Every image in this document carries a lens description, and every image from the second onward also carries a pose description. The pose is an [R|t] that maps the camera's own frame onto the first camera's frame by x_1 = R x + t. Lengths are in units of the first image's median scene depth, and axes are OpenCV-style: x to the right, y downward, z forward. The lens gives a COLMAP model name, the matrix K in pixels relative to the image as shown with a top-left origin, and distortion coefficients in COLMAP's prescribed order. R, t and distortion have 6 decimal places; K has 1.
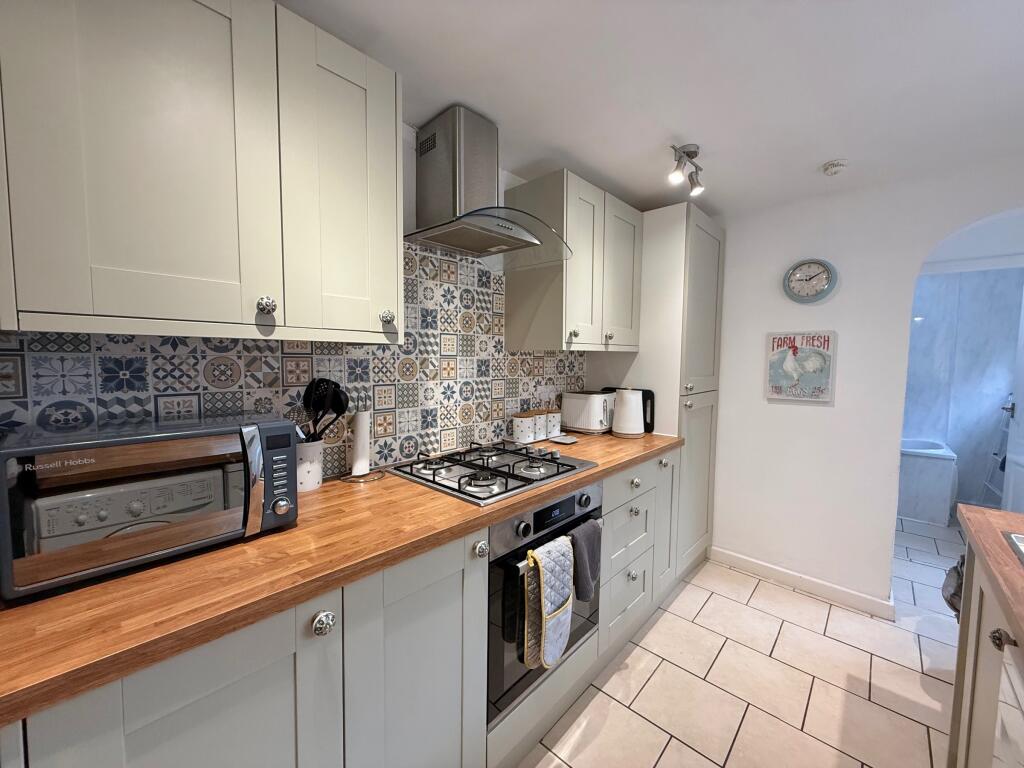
lens RADIAL K [[410.4, 0, 512.0], [0, 410.4, 381.5], [0, 0, 1]] dist [0.001021, 0.000616]
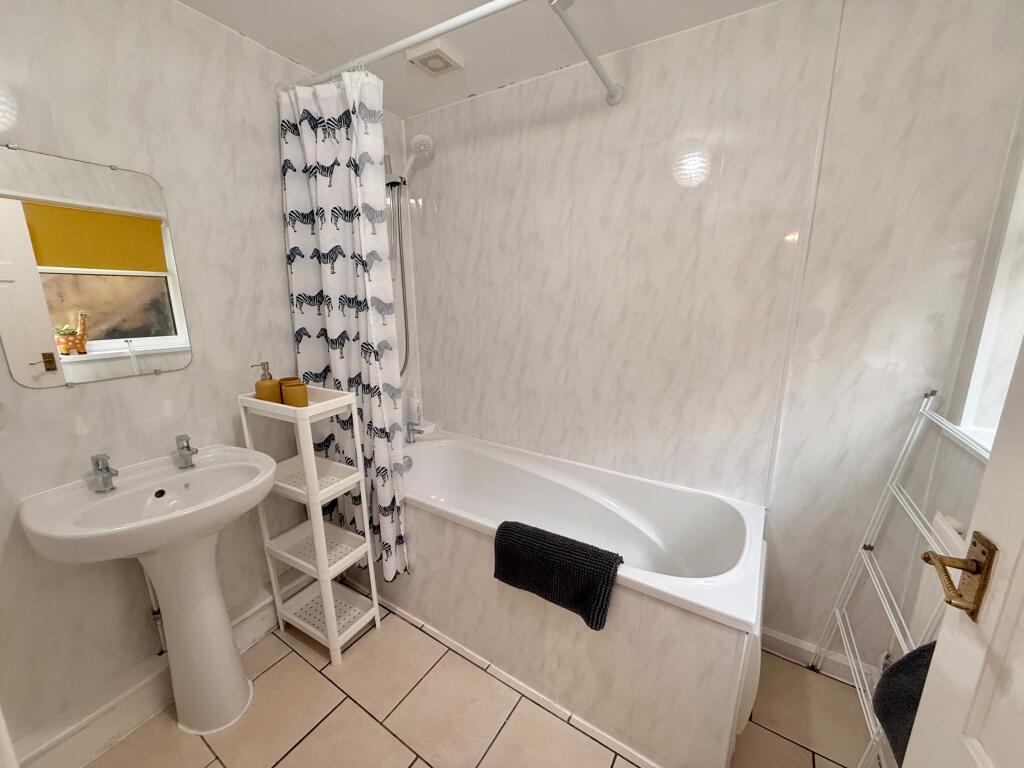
lens RADIAL K [[410.4, 0, 511.1], [0, 410.4, 388.1], [0, 0, 1]] dist [0.001021, 0.000616]
pose [[0.989558, -0.042862, 0.137616, 0.783775], [0.021453, 0.987926, 0.153437, -0.032437], [-0.142531, -0.148882, 0.978529, 0.681582]]
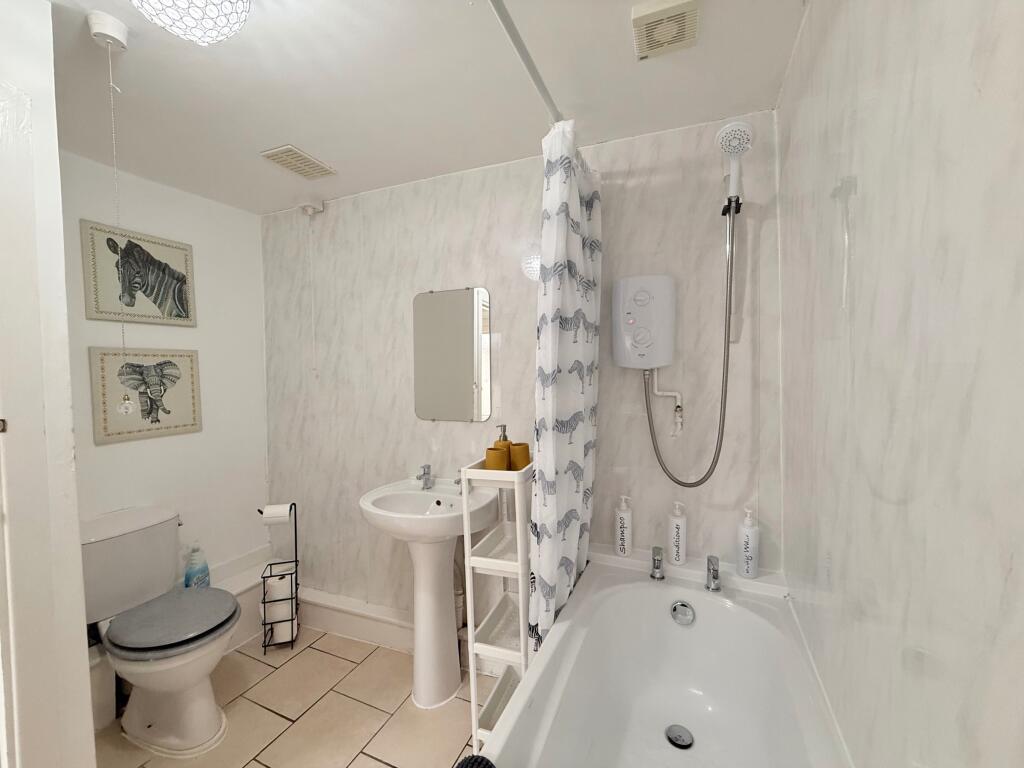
lens RADIAL K [[410.4, 0, 506.4], [0, 410.4, 384.3], [0, 0, 1]] dist [0.001021, 0.000616]
pose [[0.281175, 0.016046, -0.959522, 1.185230], [-0.054887, 0.998492, 0.000614, -0.053415], [0.958086, 0.052493, 0.281631, 1.168338]]
